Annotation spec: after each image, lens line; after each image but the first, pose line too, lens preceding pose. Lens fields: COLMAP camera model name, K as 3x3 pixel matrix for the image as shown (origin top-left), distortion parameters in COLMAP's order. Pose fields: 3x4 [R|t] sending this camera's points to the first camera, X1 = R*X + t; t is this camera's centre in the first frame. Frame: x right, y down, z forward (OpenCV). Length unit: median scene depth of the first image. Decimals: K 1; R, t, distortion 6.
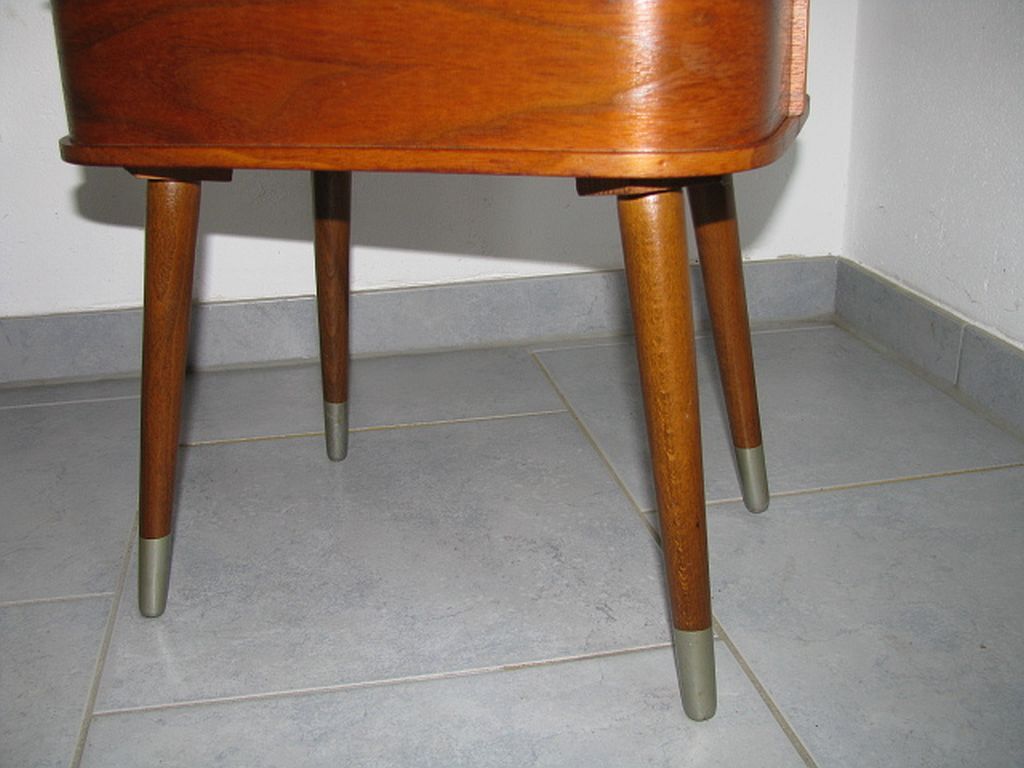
lens RADIAL K [[1081.6, 0, 496.5], [0, 1081.6, 358.2], [0, 0, 1]] dist [-0.224168, 0.265340]
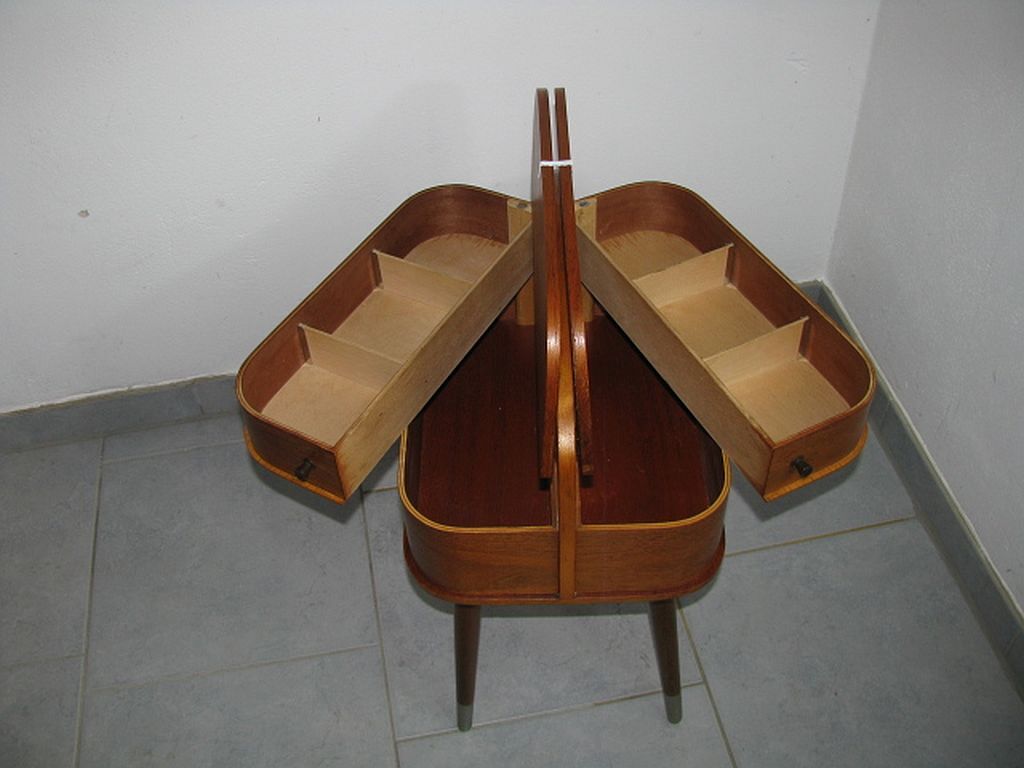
lens RADIAL K [[1081.6, 0, 496.5], [0, 1081.6, 358.2], [0, 0, 1]] dist [-0.224168, 0.265340]
pose [[0.999772, -0.010721, -0.018451, -0.102772], [0.017619, 0.902514, 0.430299, -0.893216], [0.012039, -0.430526, 0.902498, -0.405500]]
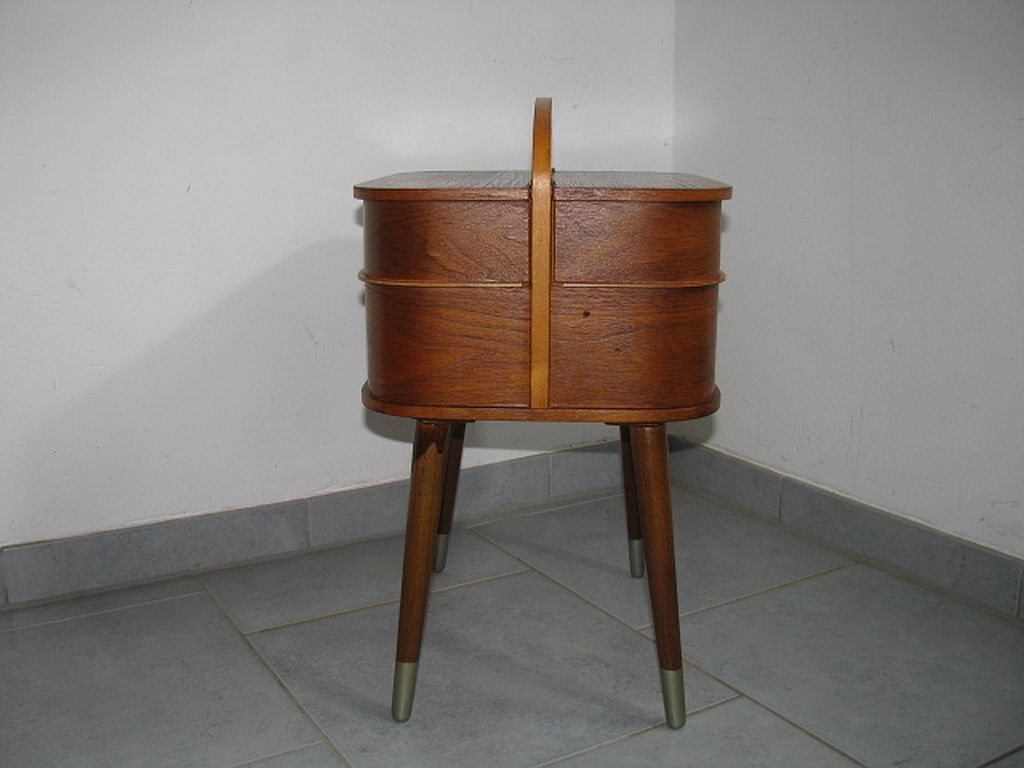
lens RADIAL K [[1081.4, 0, 489.7], [0, 1081.4, 362.3], [0, 0, 1]] dist [-0.228141, 0.273924]
pose [[0.941271, -0.051558, 0.333693, -0.509054], [0.097557, 0.987652, -0.122585, -0.057611], [-0.323253, 0.147940, 0.934677, -0.335355]]
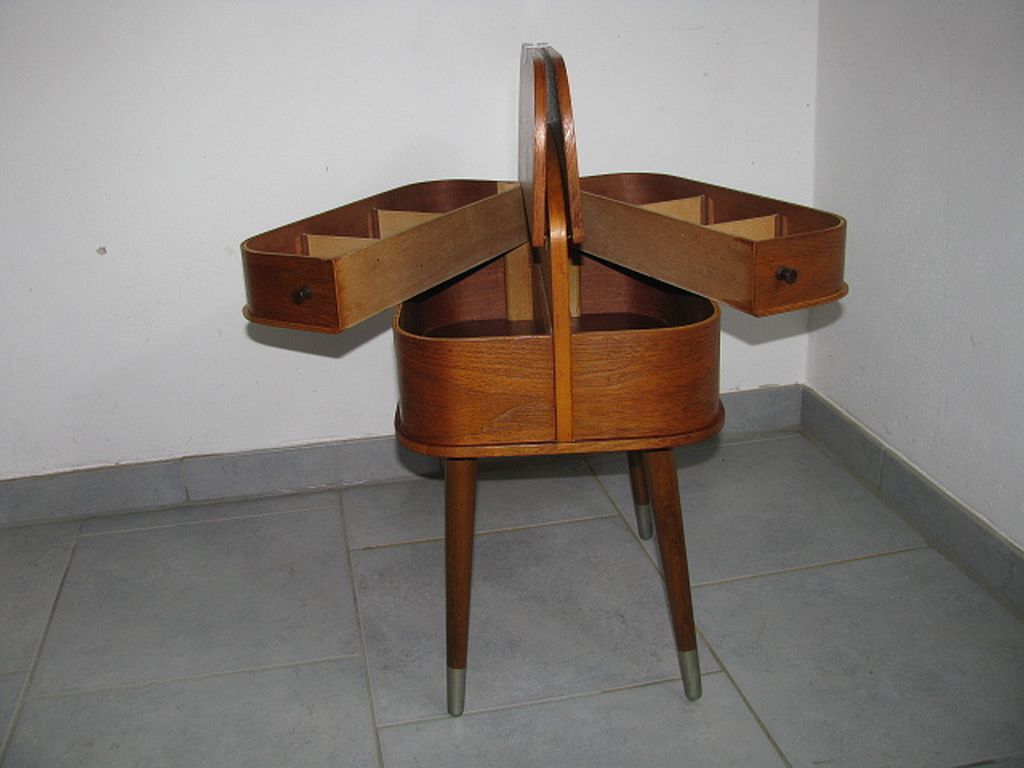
lens RADIAL K [[1081.6, 0, 496.5], [0, 1081.6, 358.2], [0, 0, 1]] dist [-0.224168, 0.265340]
pose [[0.999697, -0.024551, 0.001953, -0.122388], [0.024552, 0.999699, -0.000324, -0.208939], [-0.001944, 0.000372, 0.999998, -0.596917]]
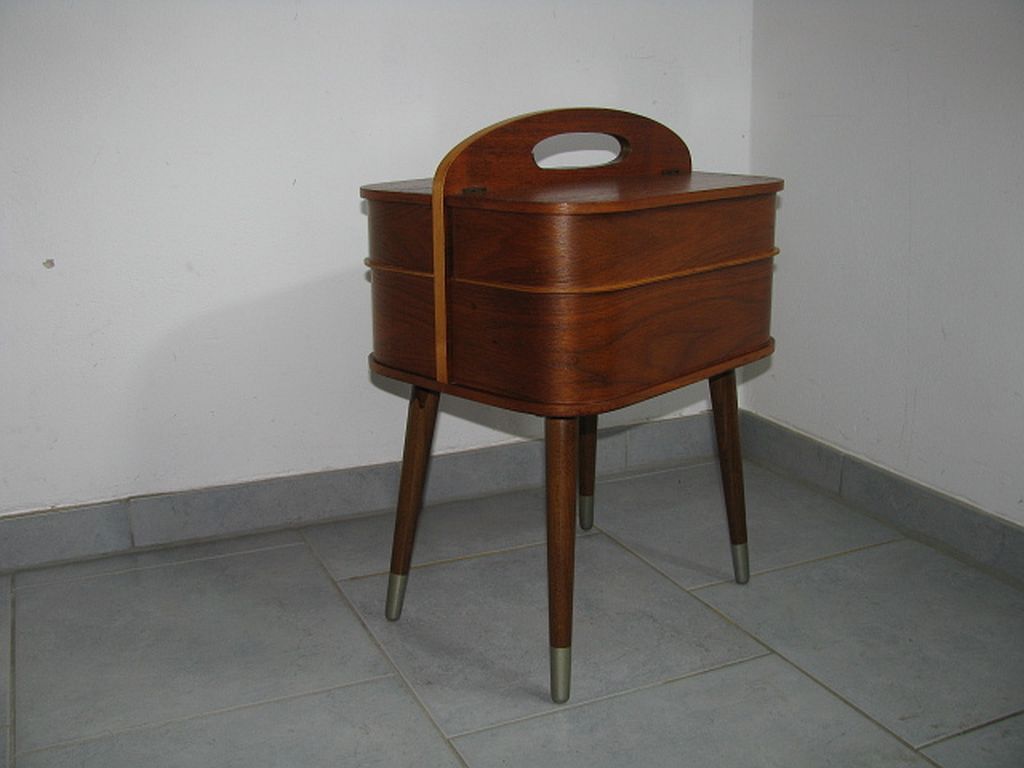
lens RADIAL K [[1081.5, 0, 498.8], [0, 1081.5, 363.4], [0, 0, 1]] dist [-0.223403, 0.263969]
pose [[0.973287, -0.043157, 0.225500, -0.474795], [0.066768, 0.992929, -0.098150, -0.054846], [-0.219669, 0.110584, 0.969287, -0.505831]]
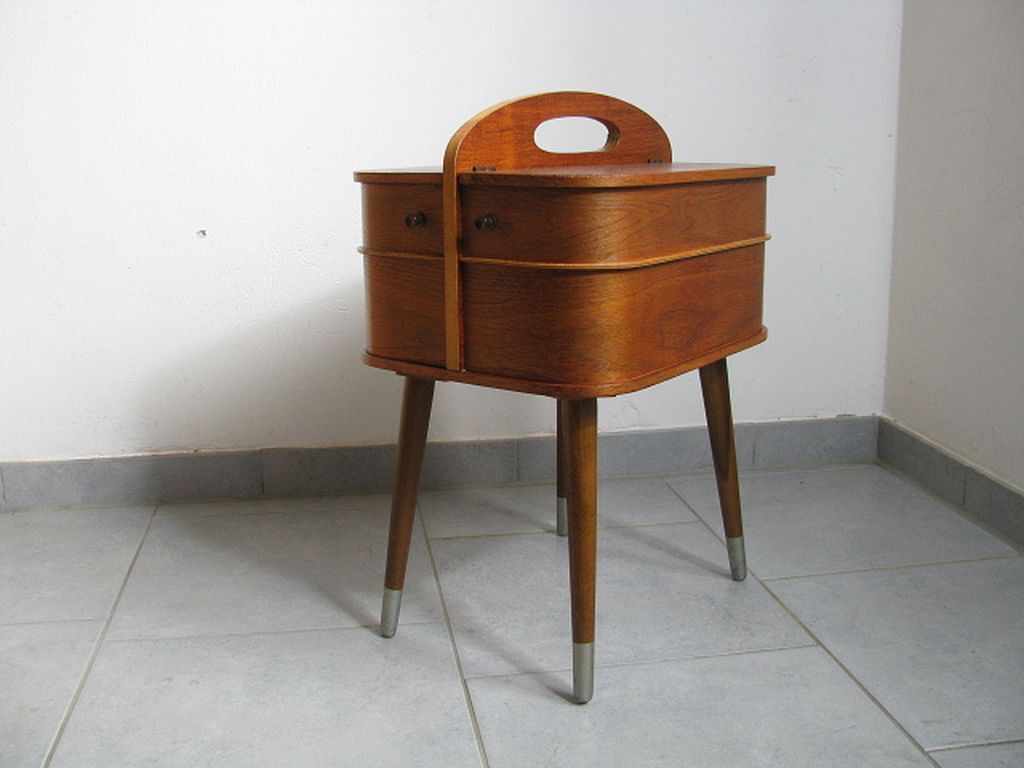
lens RADIAL K [[1081.4, 0, 489.7], [0, 1081.4, 362.3], [0, 0, 1]] dist [-0.228141, 0.273924]
pose [[0.999167, 0.019475, -0.035871, -0.211483], [-0.023810, 0.991908, -0.124709, 0.028003], [0.033152, 0.125459, 0.991545, -0.598192]]
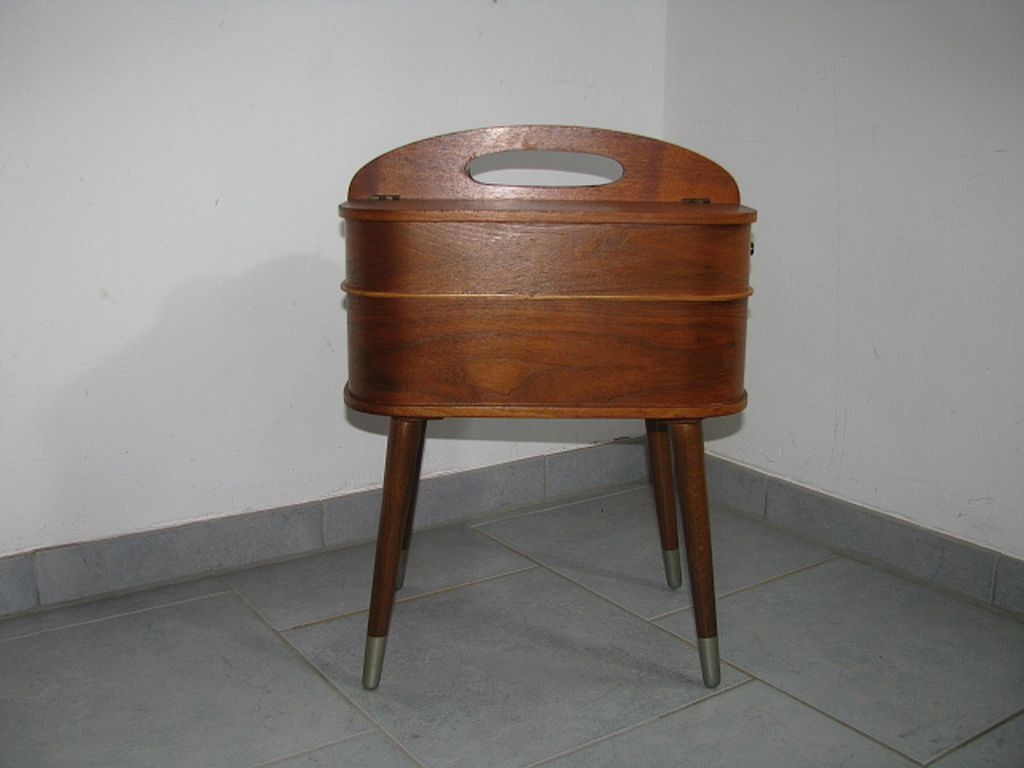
lens RADIAL K [[1081.6, 0, 496.5], [0, 1081.6, 358.2], [0, 0, 1]] dist [-0.224168, 0.265340]
pose [[0.914687, -0.048204, 0.401279, -0.660812], [0.104010, 0.987497, -0.118459, -0.073089], [-0.390551, 0.150090, 0.908264, -0.372543]]
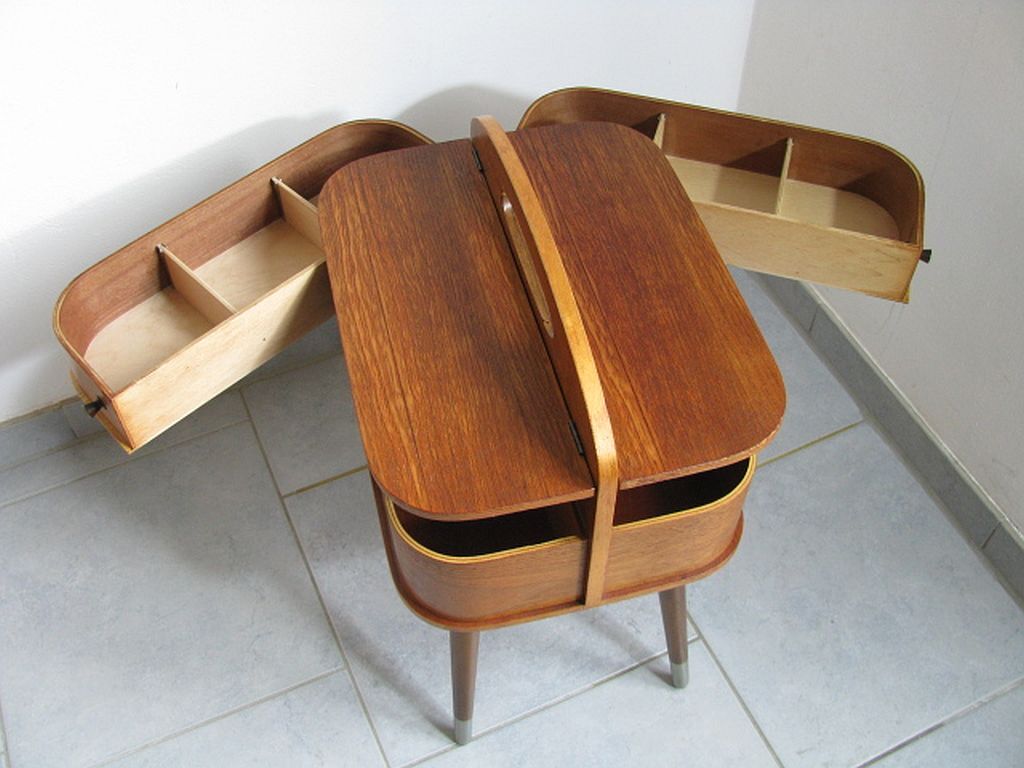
lens RADIAL K [[1081.6, 0, 496.5], [0, 1081.6, 358.2], [0, 0, 1]] dist [-0.224168, 0.265340]
pose [[0.971501, -0.172079, 0.163019, -0.278731], [0.064409, 0.853502, 0.517093, -0.900555], [-0.228118, -0.491857, 0.840261, -0.189194]]
